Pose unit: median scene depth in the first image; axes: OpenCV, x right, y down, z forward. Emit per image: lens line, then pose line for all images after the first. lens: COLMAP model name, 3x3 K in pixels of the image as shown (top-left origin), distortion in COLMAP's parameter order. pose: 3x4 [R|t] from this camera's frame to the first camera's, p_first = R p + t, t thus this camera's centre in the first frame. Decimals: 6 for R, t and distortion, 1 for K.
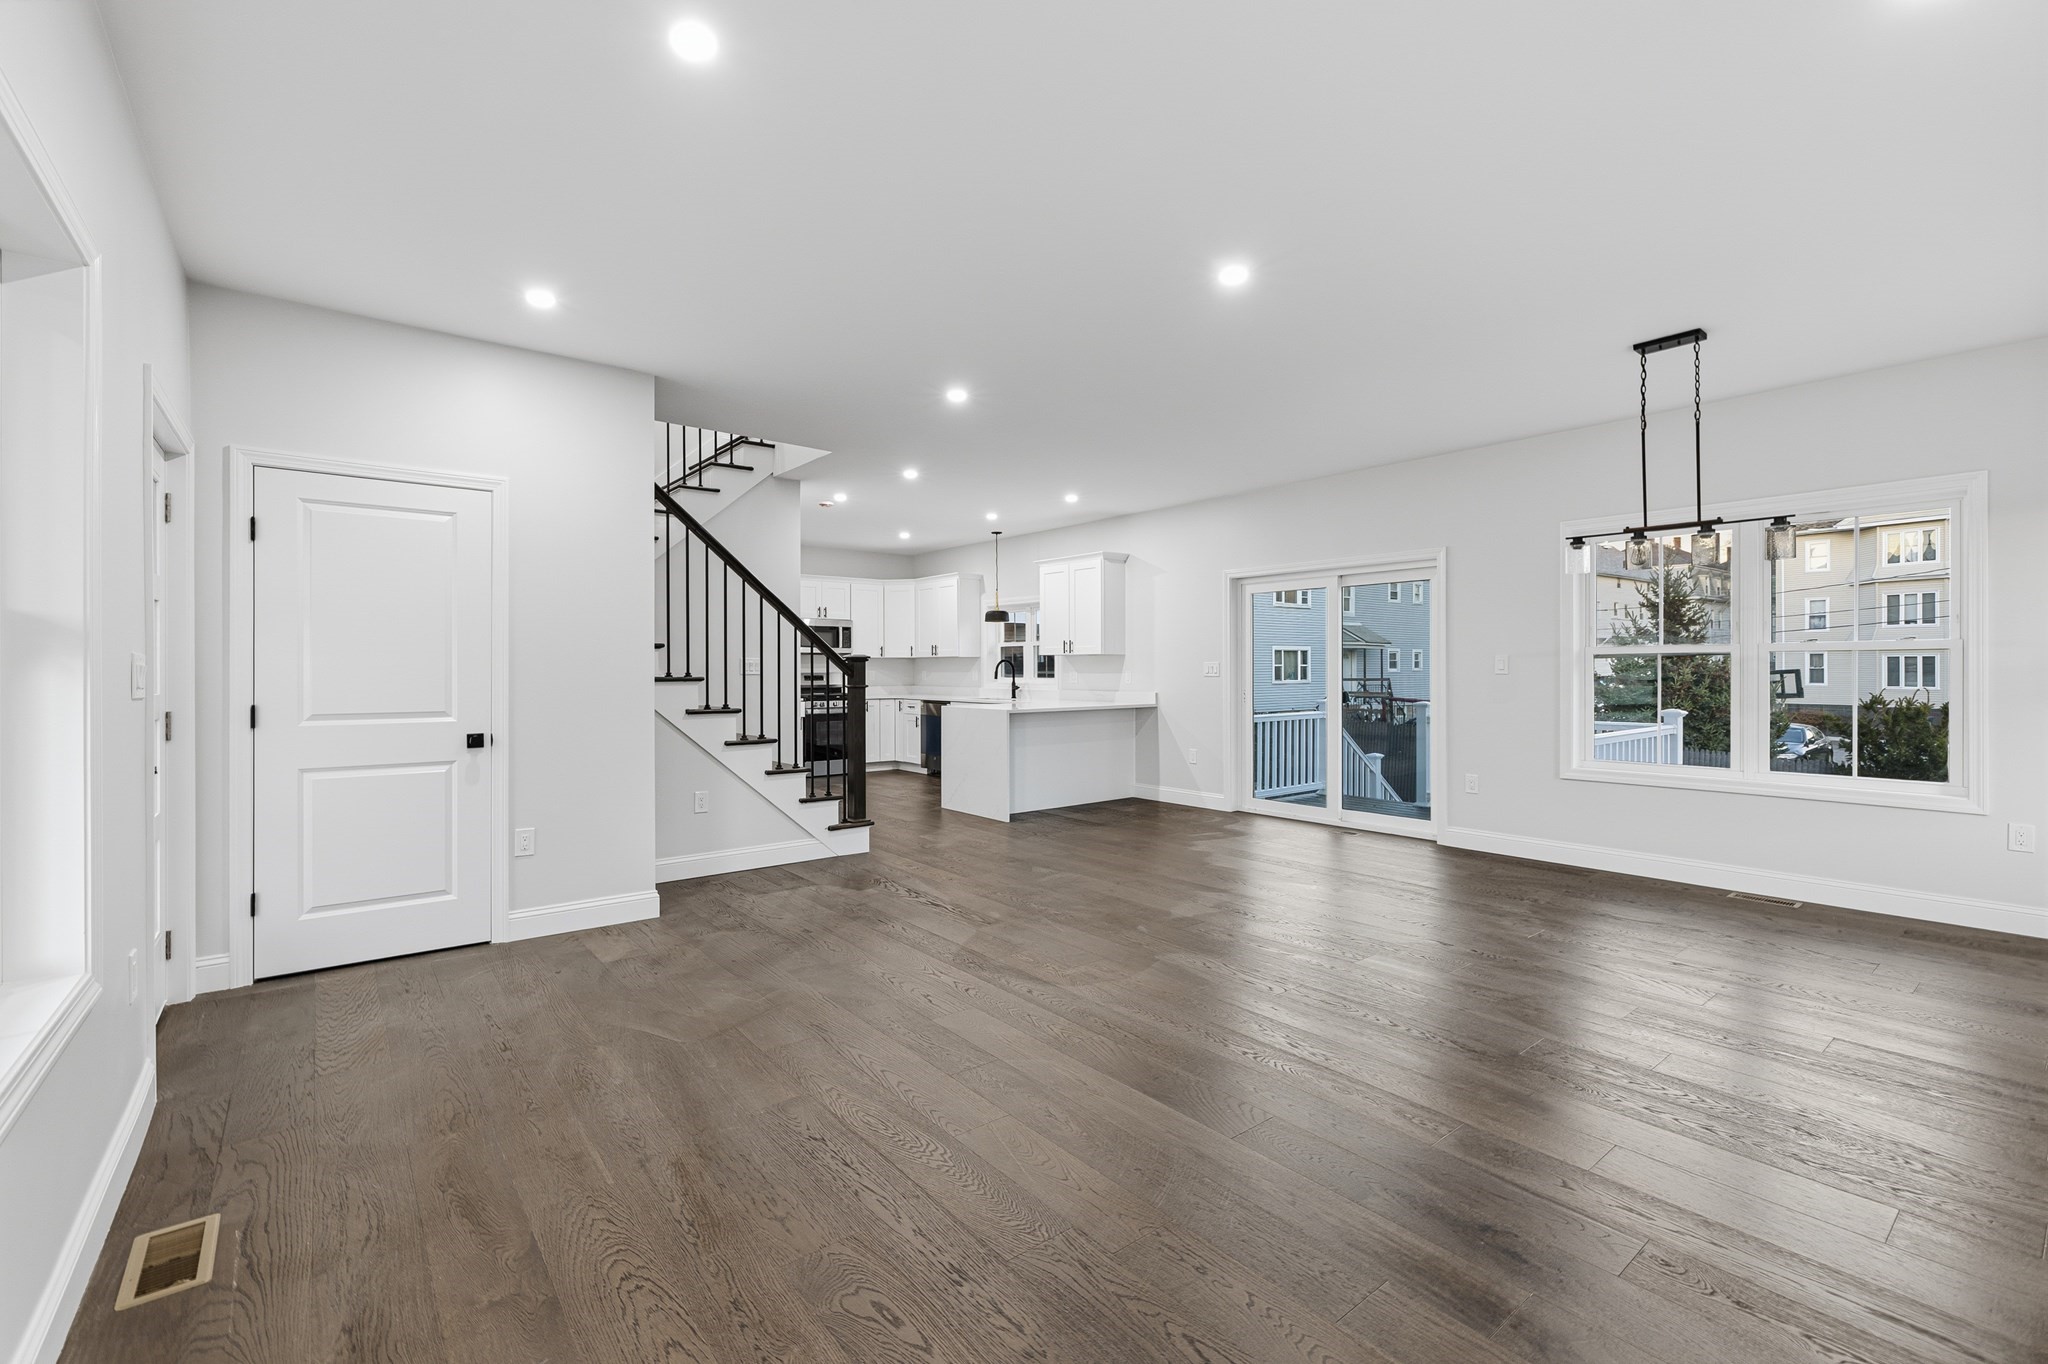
lens RADIAL K [[880.4, 0, 1019.4], [0, 880.4, 662.9], [0, 0, 1]] dist [0.001579, 0.000373]
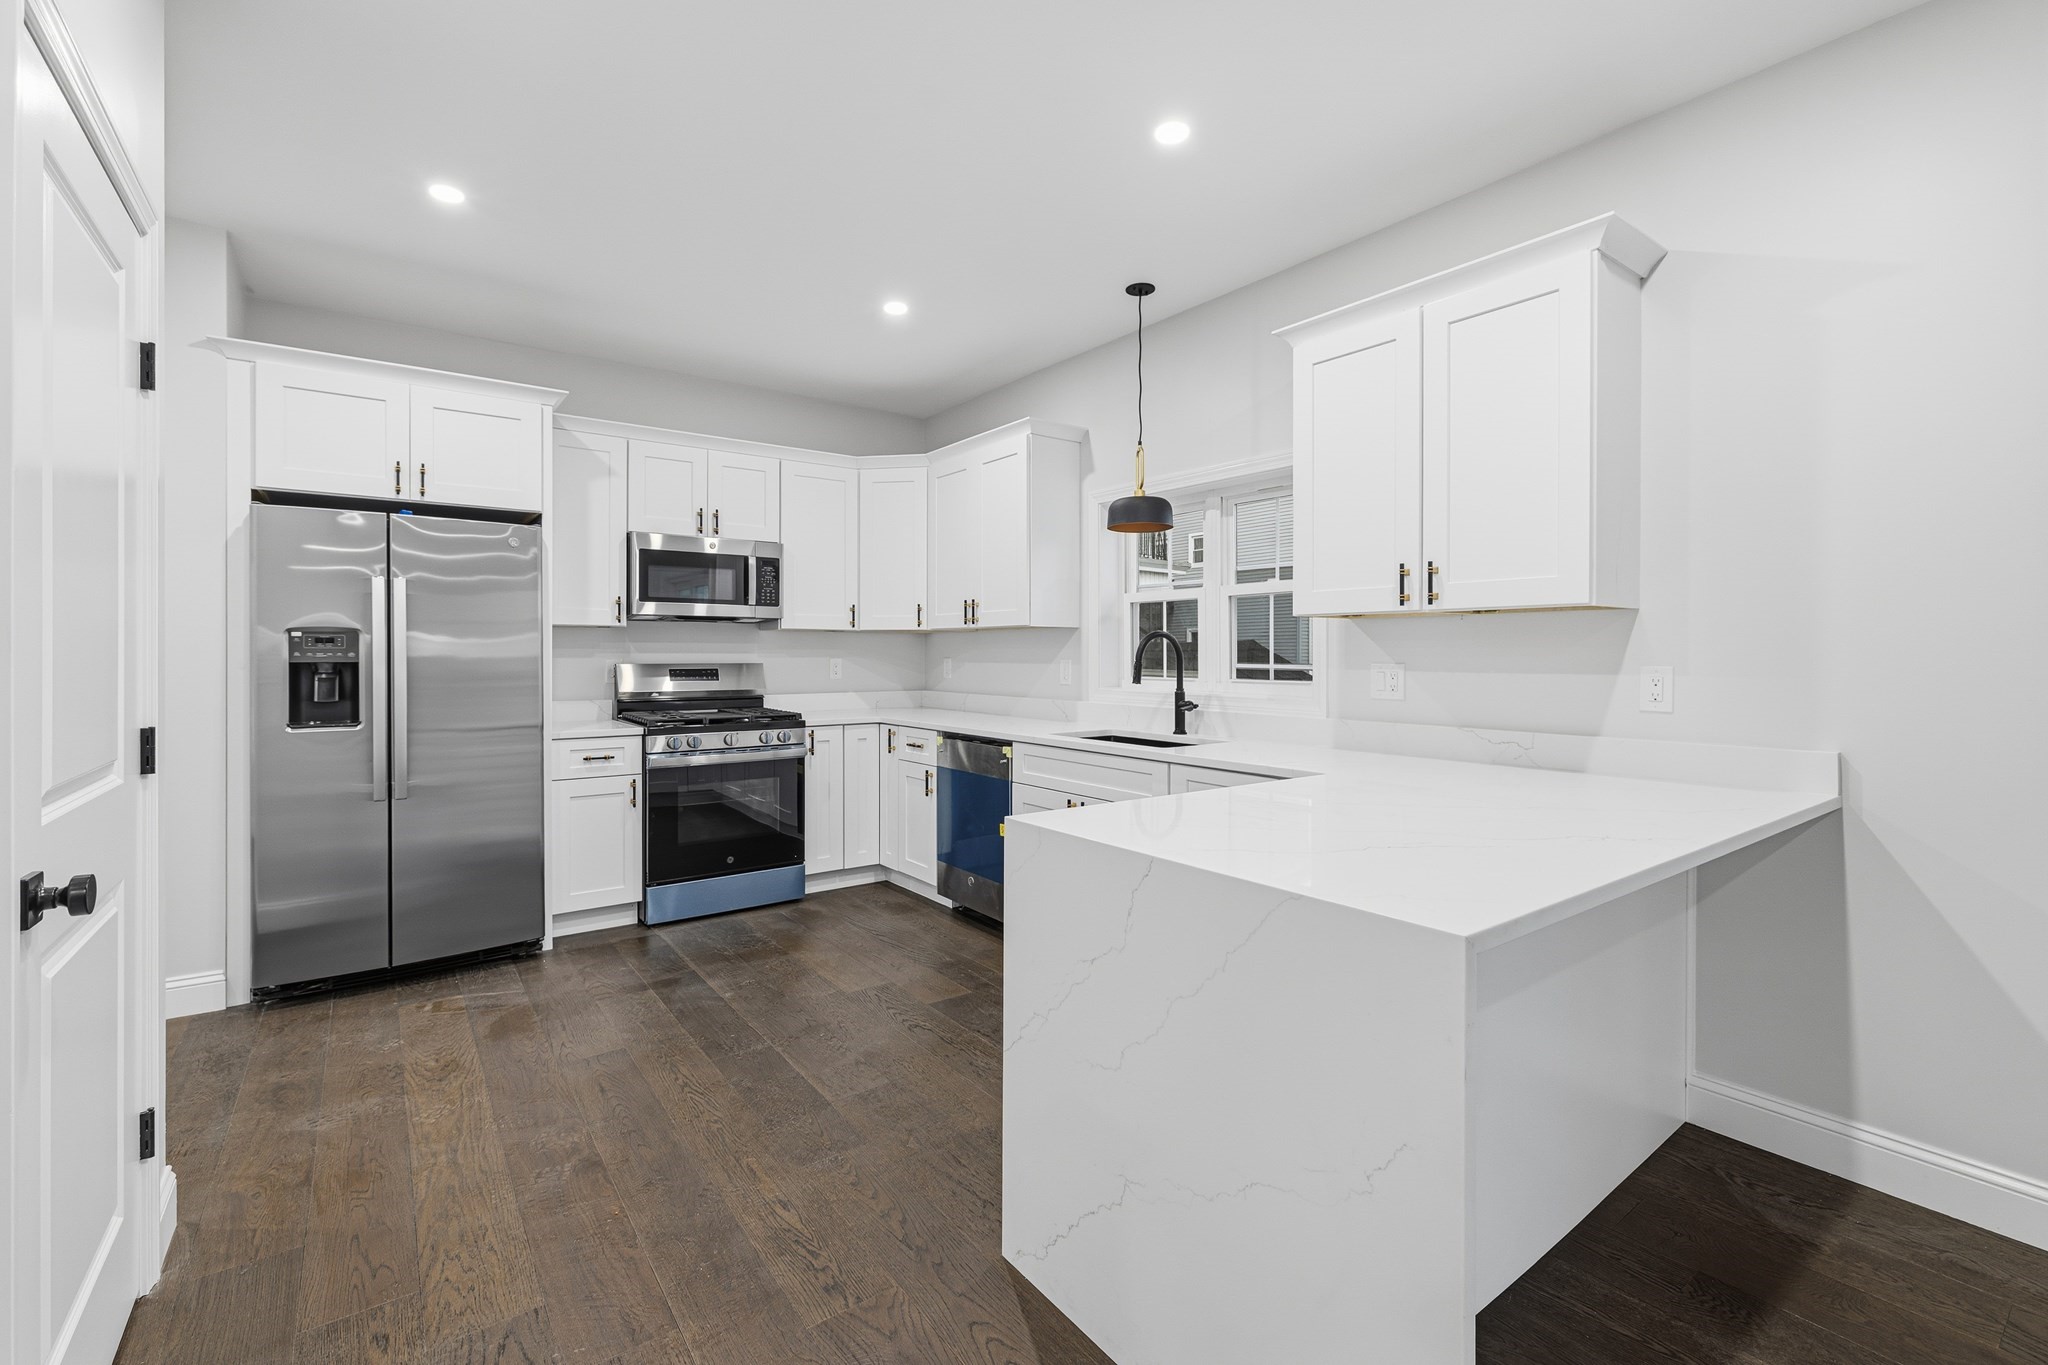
lens RADIAL K [[884.0, 0, 1014.7], [0, 884.0, 653.4], [0, 0, 1]] dist [0.000810, 0.000460]
pose [[0.999091, 0.005226, -0.042312, -0.058360], [-0.005070, 0.999980, 0.003795, 0.004293], [0.042331, -0.003577, 0.999097, 0.587773]]
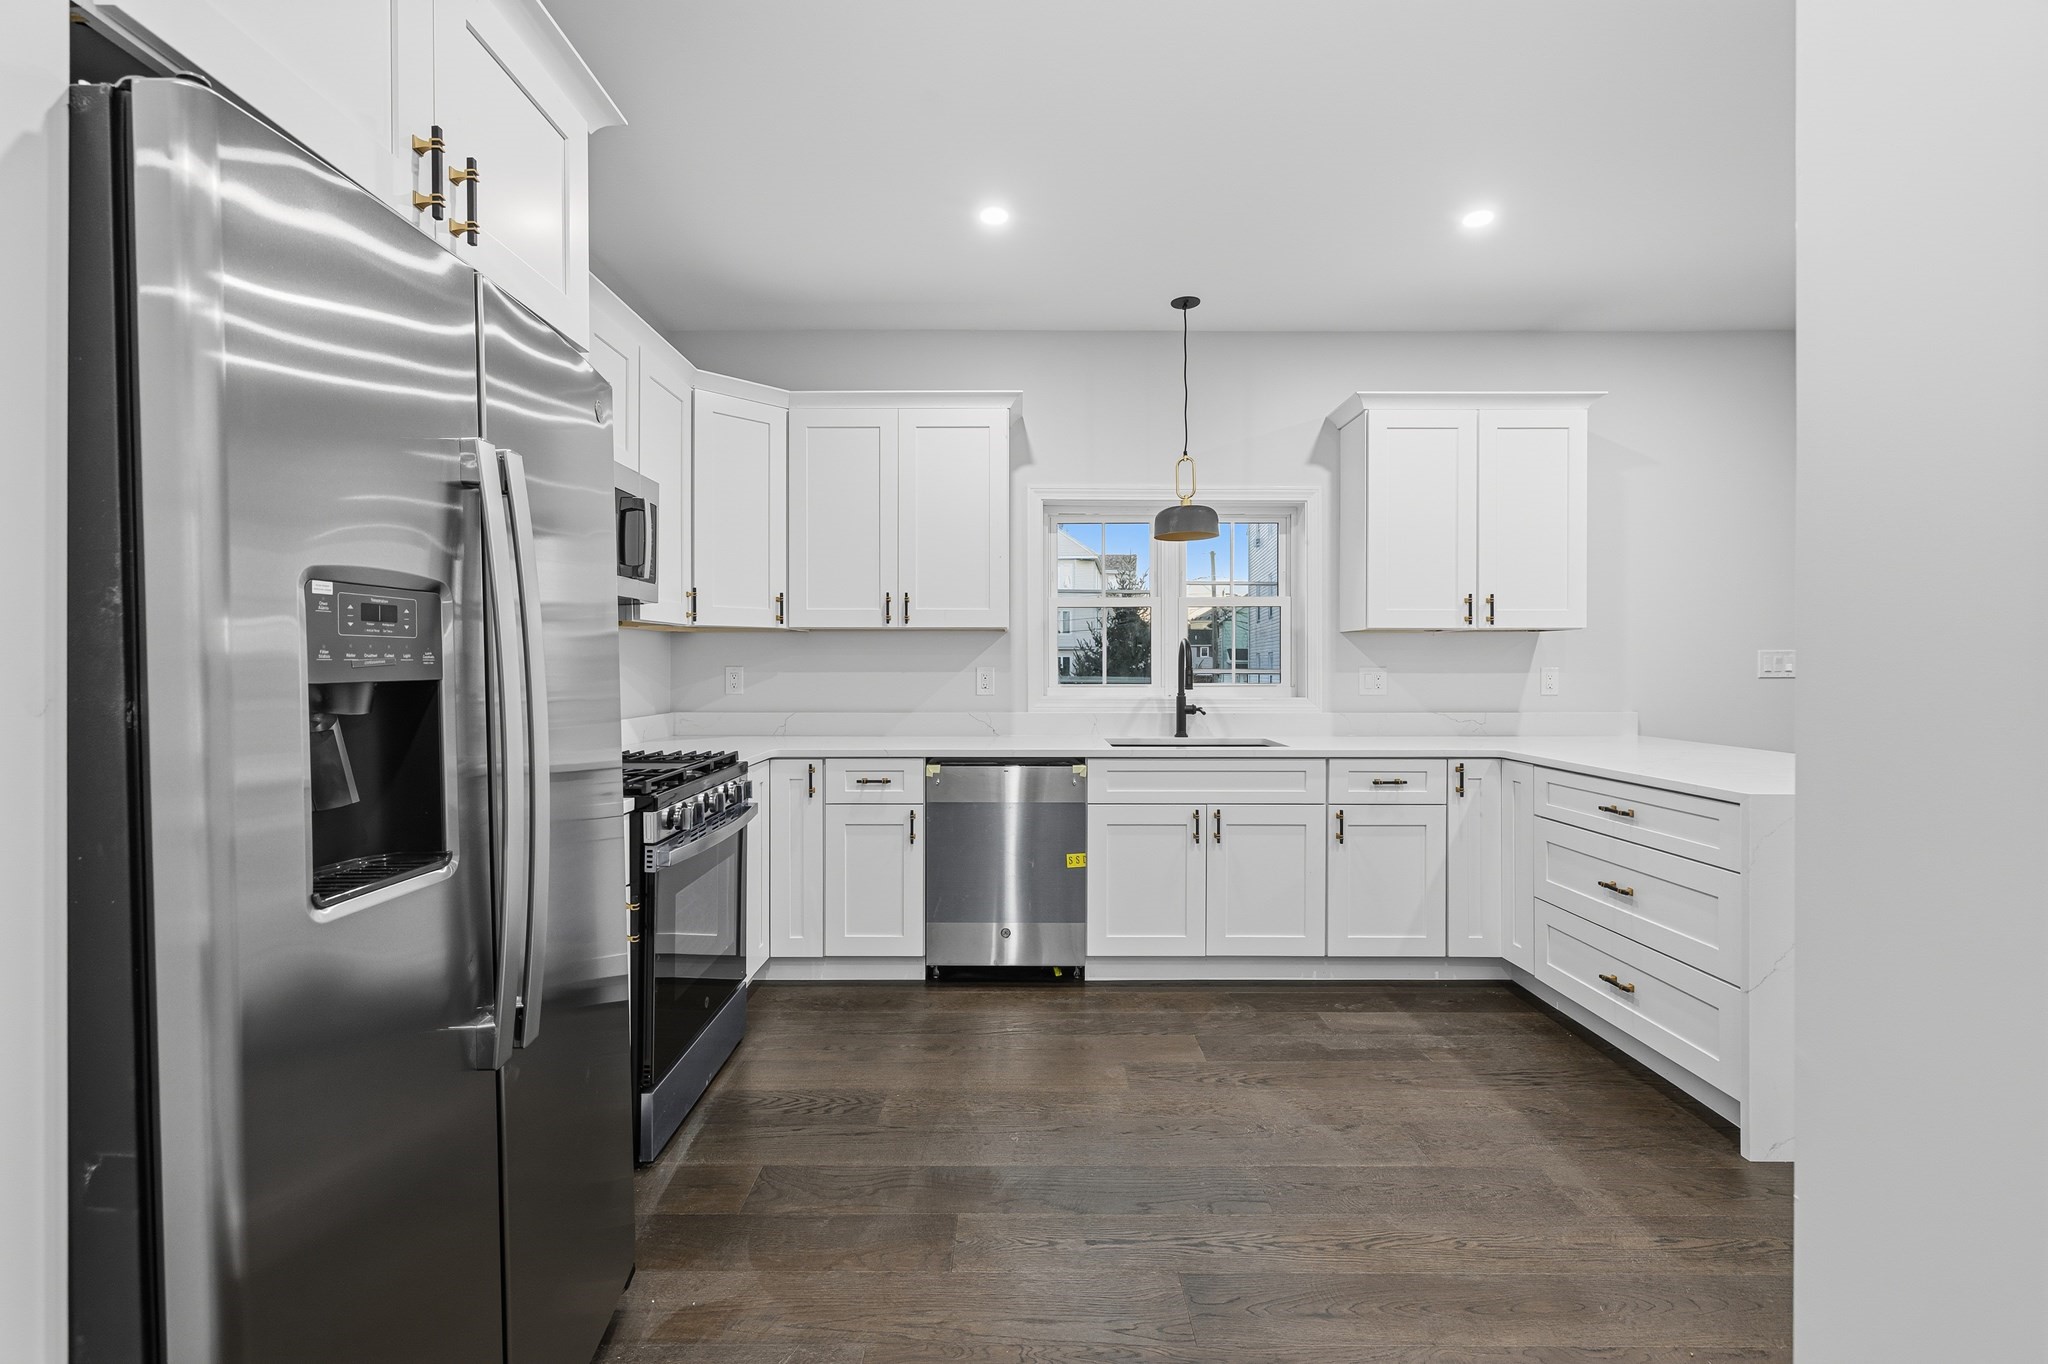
lens RADIAL K [[880.4, 0, 1019.4], [0, 880.4, 662.9], [0, 0, 1]] dist [0.001579, 0.000373]
pose [[0.625913, 0.004136, 0.779882, -0.342844], [-0.005053, 0.999986, -0.001248, 0.007407], [-0.779876, -0.003159, 0.625926, 0.769410]]
